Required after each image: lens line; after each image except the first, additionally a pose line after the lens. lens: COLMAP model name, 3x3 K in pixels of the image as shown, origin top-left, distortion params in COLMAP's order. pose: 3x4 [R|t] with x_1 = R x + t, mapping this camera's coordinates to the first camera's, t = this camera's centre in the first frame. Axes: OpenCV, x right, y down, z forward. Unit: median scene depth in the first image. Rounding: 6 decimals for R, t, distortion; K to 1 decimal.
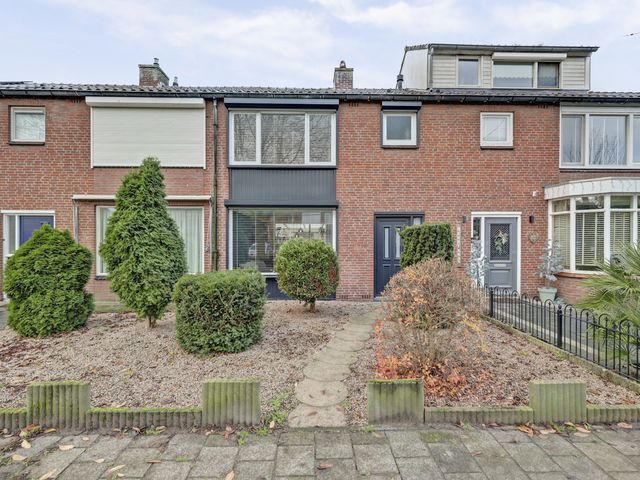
lens RADIAL K [[297.6, 0, 322.7], [0, 297.6, 239.7], [0, 0, 1]] dist [-0.000436, -0.000271]
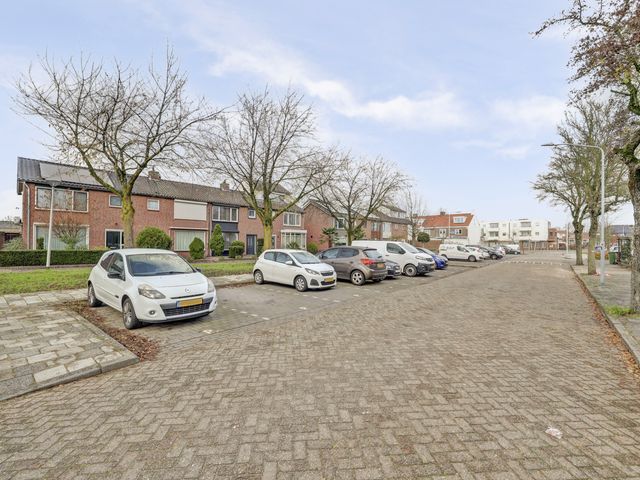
lens RADIAL K [[297.6, 0, 322.7], [0, 297.6, 239.7], [0, 0, 1]] dist [-0.000436, -0.000271]
pose [[0.699118, 0.013165, 0.714885, -1.993468], [-0.007711, 0.999911, -0.010873, 0.017507], [-0.714964, 0.002089, 0.699158, -2.570676]]
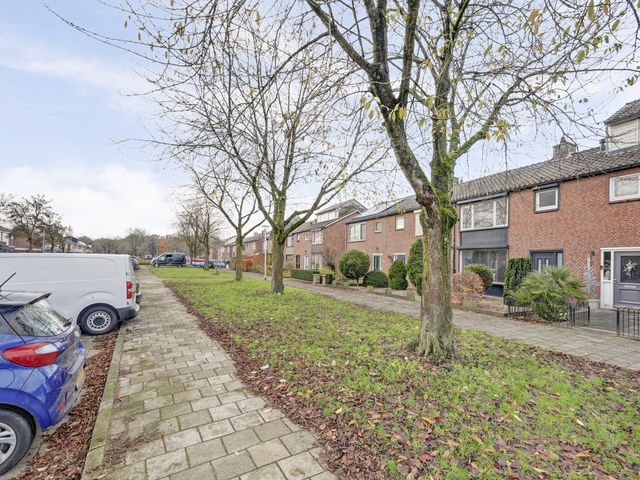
lens RADIAL K [[294.7, 0, 328.9], [0, 294.7, 257.0], [0, 0, 1]] dist [-0.000262, -0.000032]
pose [[0.442471, -0.008520, -0.896742, 1.206332], [-0.023415, 0.999504, -0.021050, 0.012284], [0.896477, 0.030311, 0.442052, -0.826859]]
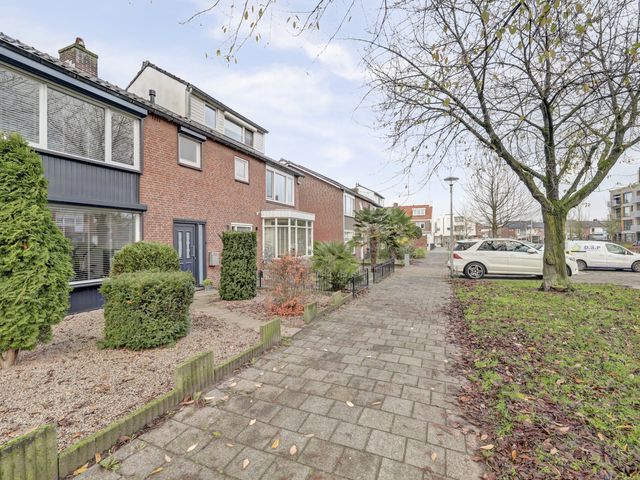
lens RADIAL K [[297.6, 0, 322.7], [0, 297.6, 239.7], [0, 0, 1]] dist [-0.000436, -0.000271]
pose [[0.407837, -0.000841, 0.913054, -0.642931], [0.011551, 0.999924, -0.004238, 0.001245], [-0.912982, 0.012276, 0.407816, 0.000496]]
